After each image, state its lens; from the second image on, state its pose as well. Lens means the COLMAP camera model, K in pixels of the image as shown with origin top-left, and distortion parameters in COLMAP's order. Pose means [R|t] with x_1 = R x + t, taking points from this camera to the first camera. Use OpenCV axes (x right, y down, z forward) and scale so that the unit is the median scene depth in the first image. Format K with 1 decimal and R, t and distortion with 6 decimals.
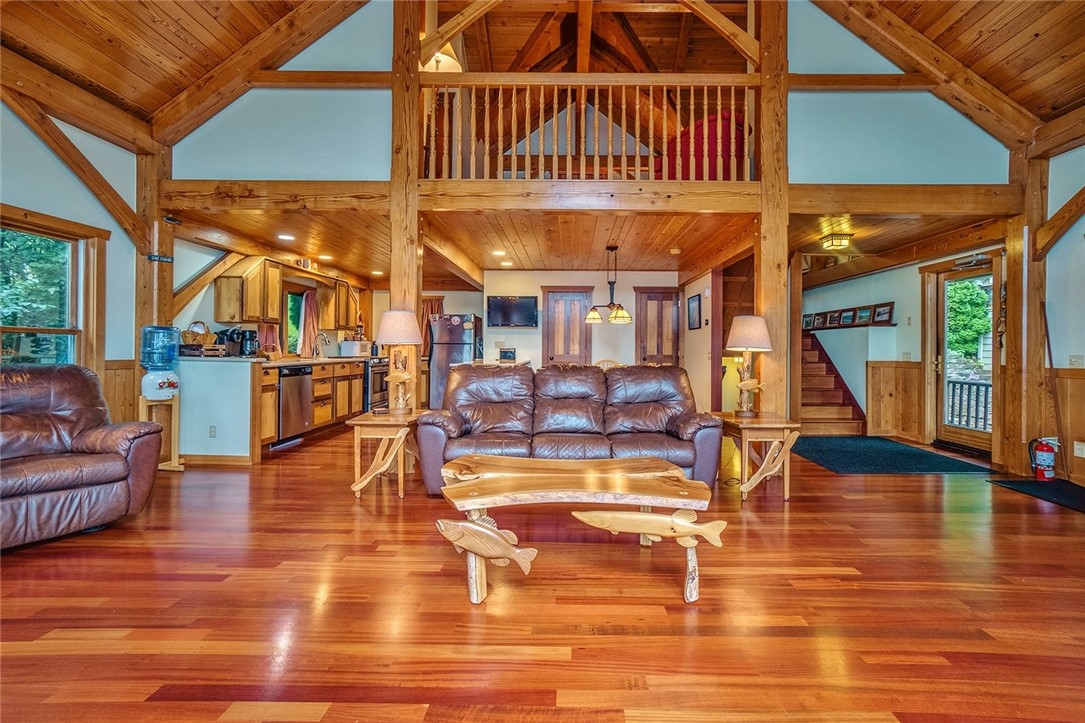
lens RADIAL K [[447.3, 0, 558.3], [0, 447.3, 347.1], [0, 0, 1]] dist [-0.001780, -0.000104]
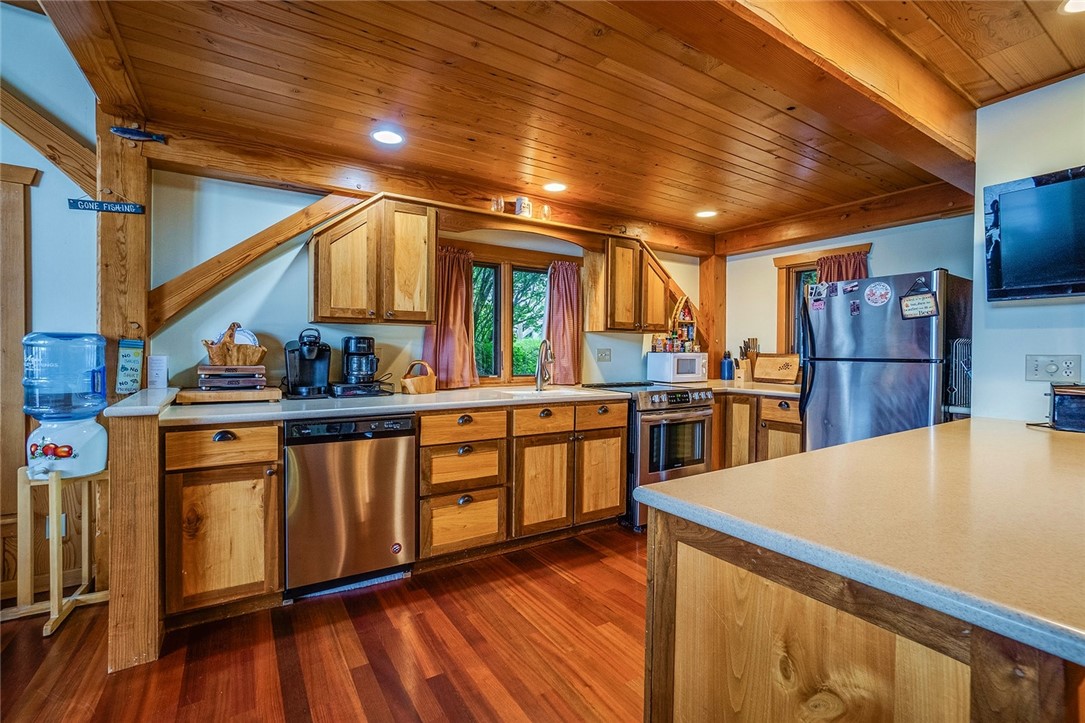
lens RADIAL K [[491.3, 0, 544.6], [0, 491.3, 349.9], [0, 0, 1]] dist [-0.002237, -0.000260]
pose [[0.541572, -0.001876, -0.840652, -0.103961], [-0.004793, 0.999974, -0.005319, -0.024188], [0.840641, 0.006910, 0.541549, 1.071587]]
